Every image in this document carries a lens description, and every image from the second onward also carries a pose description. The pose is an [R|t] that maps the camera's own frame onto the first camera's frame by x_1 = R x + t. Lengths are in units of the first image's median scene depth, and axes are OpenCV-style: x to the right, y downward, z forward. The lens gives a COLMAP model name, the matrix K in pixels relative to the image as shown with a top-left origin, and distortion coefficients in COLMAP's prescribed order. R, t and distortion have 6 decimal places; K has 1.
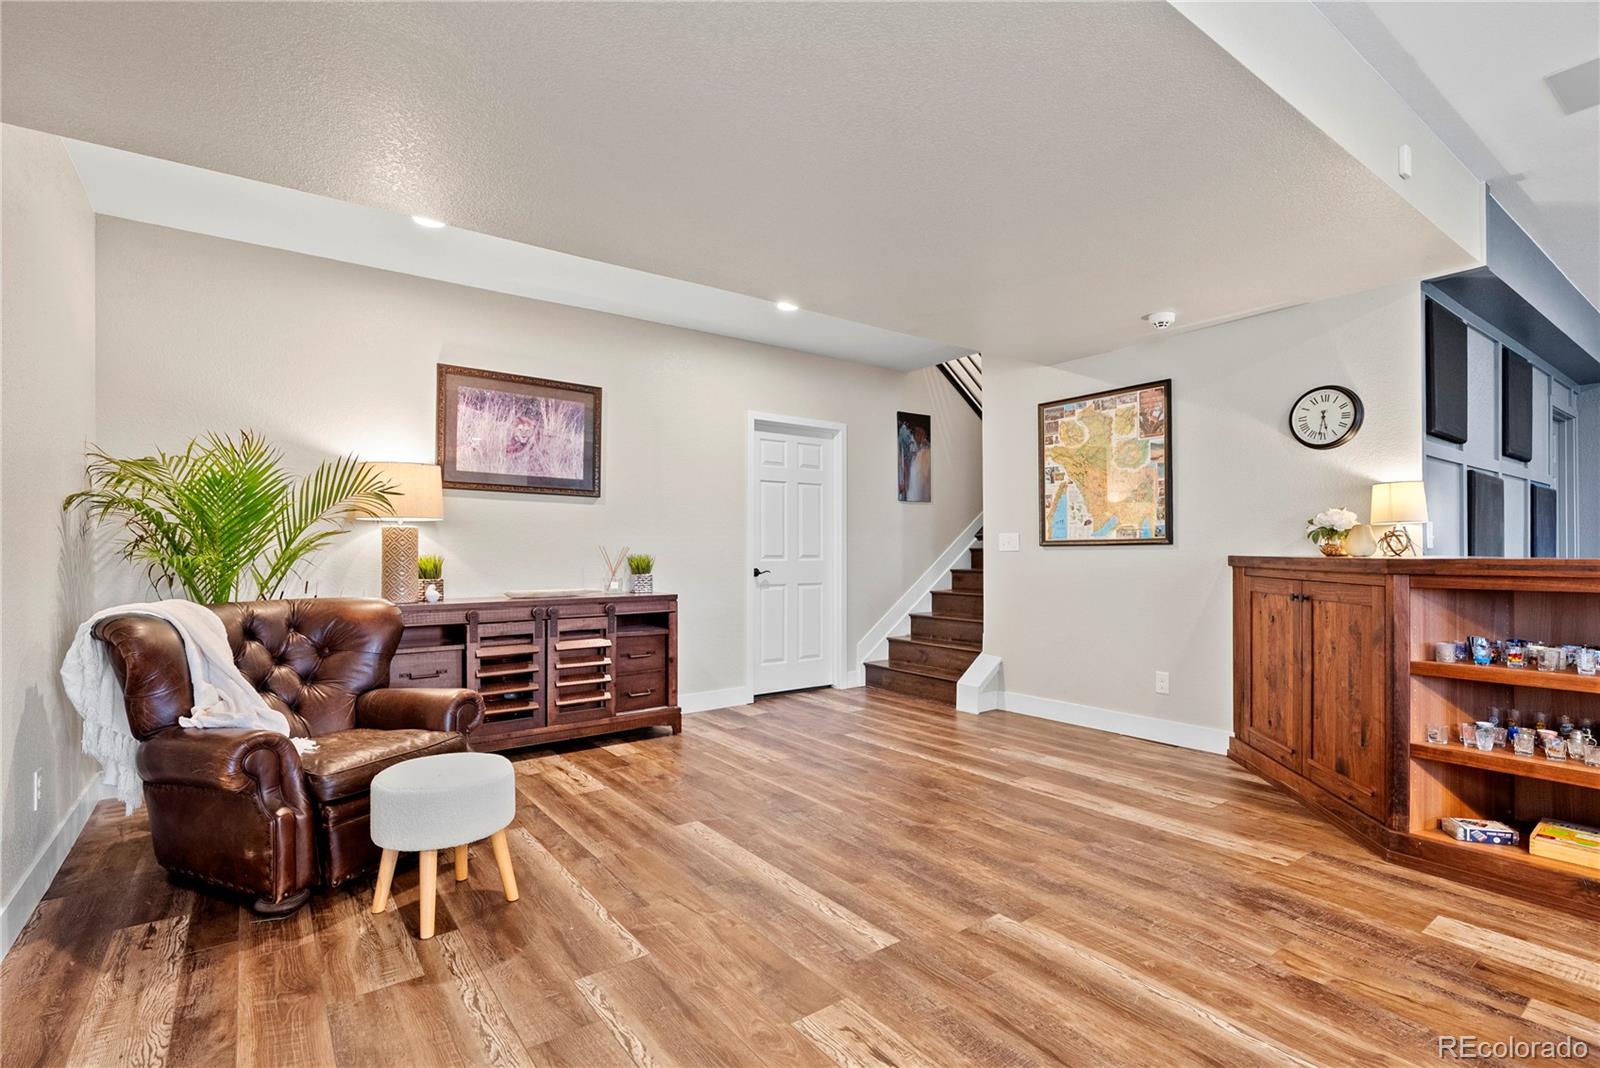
lens RADIAL K [[744.4, 0, 802.1], [0, 744.4, 548.1], [0, 0, 1]] dist [-0.000621, -0.000188]
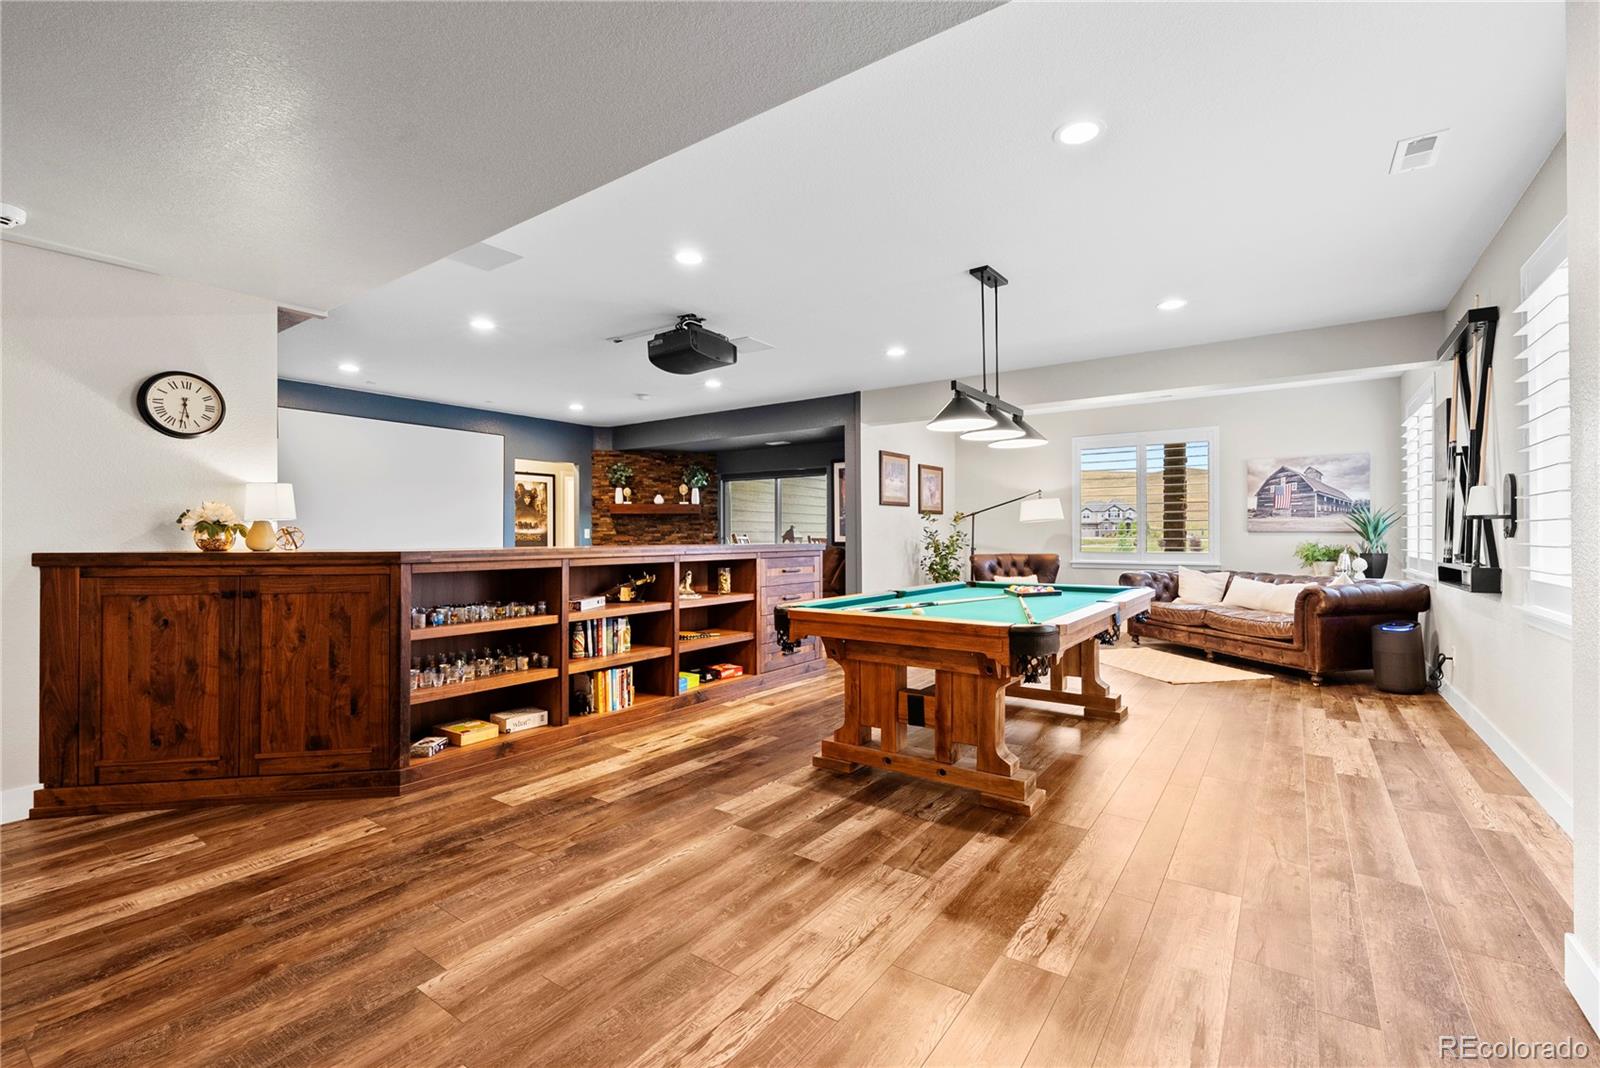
lens RADIAL K [[707.4, 0, 798.5], [0, 707.4, 524.9], [0, 0, 1]] dist [-0.003033, -0.000255]
pose [[-0.315168, 0.018047, 0.948864, -0.558800], [0.001066, 0.999825, -0.018662, -0.007184], [-0.949035, -0.004870, -0.315132, 0.757813]]
